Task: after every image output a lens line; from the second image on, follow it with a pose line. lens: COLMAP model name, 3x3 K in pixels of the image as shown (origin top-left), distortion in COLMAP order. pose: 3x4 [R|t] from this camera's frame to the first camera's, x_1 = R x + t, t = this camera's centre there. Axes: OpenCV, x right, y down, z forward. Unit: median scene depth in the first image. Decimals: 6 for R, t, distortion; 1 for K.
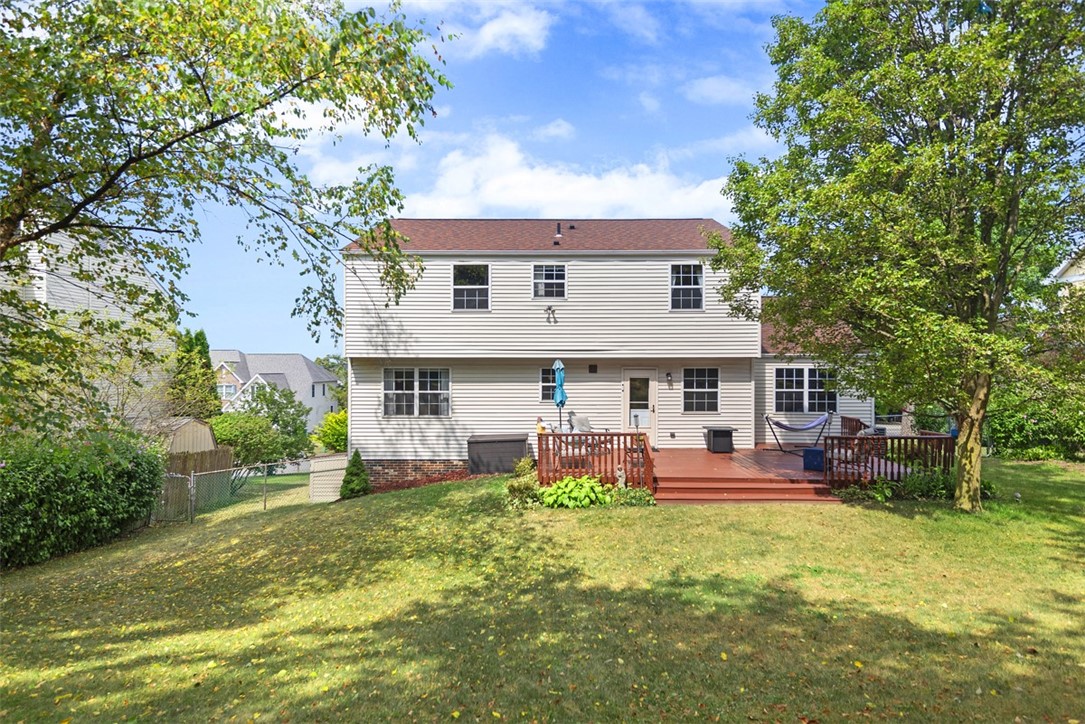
lens RADIAL K [[600.1, 0, 543.3], [0, 600.1, 360.0], [0, 0, 1]] dist [0.004497, -0.000144]
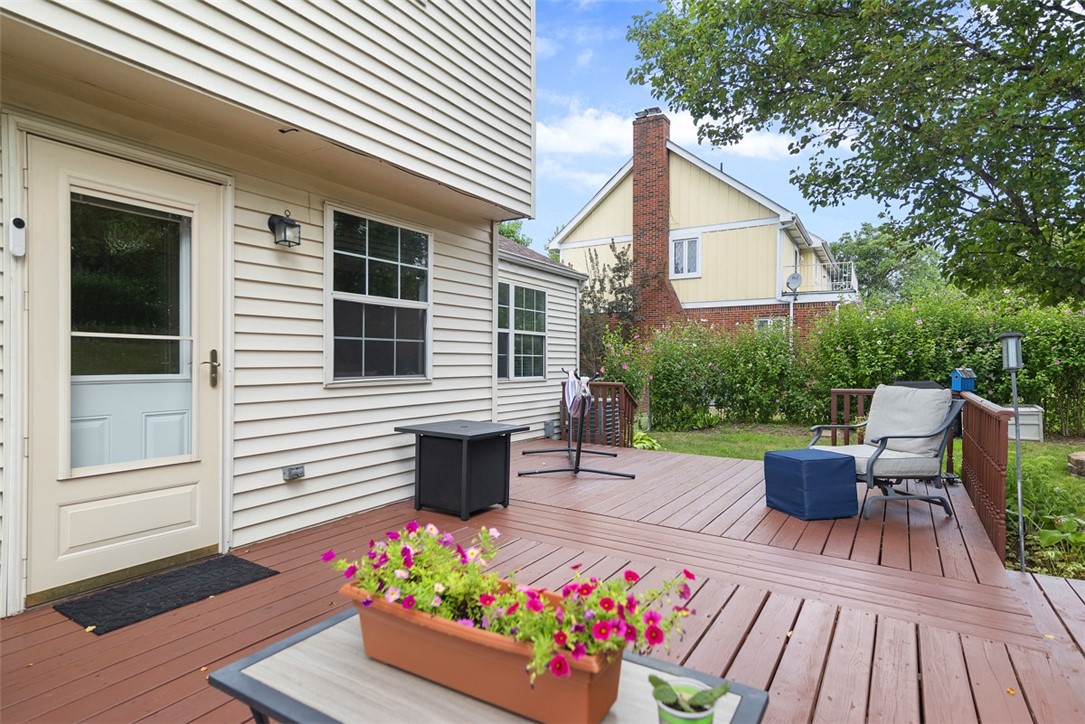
lens RADIAL K [[581.2, 0, 548.6], [0, 581.2, 365.3], [0, 0, 1]] dist [-0.013121, 0.011163]
pose [[0.520705, -0.006145, 0.853715, 0.069434], [-0.002190, 0.999961, 0.008534, 0.078629], [-0.853734, -0.006314, 0.520671, 0.796116]]
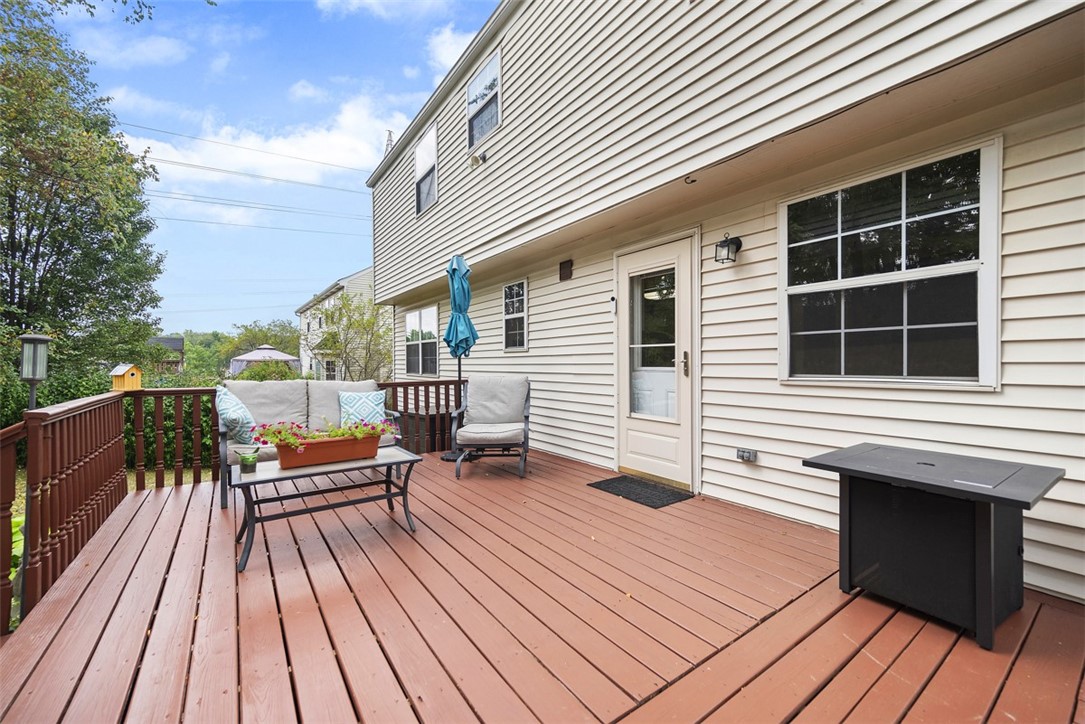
lens RADIAL K [[429.8, 0, 536.2], [0, 429.8, 365.8], [0, 0, 1]] dist [-0.006208, 0.002699]
pose [[0.564777, 0.002489, -0.825239, 0.325789], [0.005747, 0.999959, 0.006949, 0.080709], [0.825223, -0.008667, 0.564740, 0.813289]]
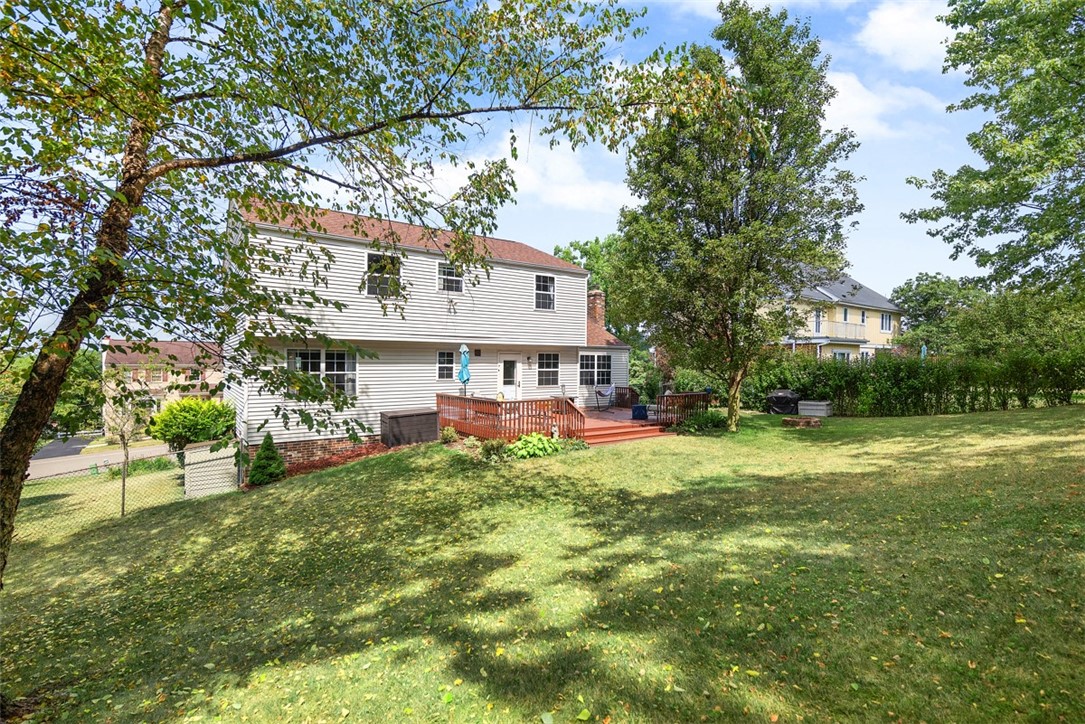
lens RADIAL K [[495.5, 0, 545.3], [0, 495.5, 361.8], [0, 0, 1]] dist [-0.002962, 0.000923]
pose [[0.811038, 0.003645, 0.584982, -0.399857], [-0.006405, 0.999976, 0.002650, 0.029856], [-0.584958, -0.005896, 0.811042, 0.097937]]
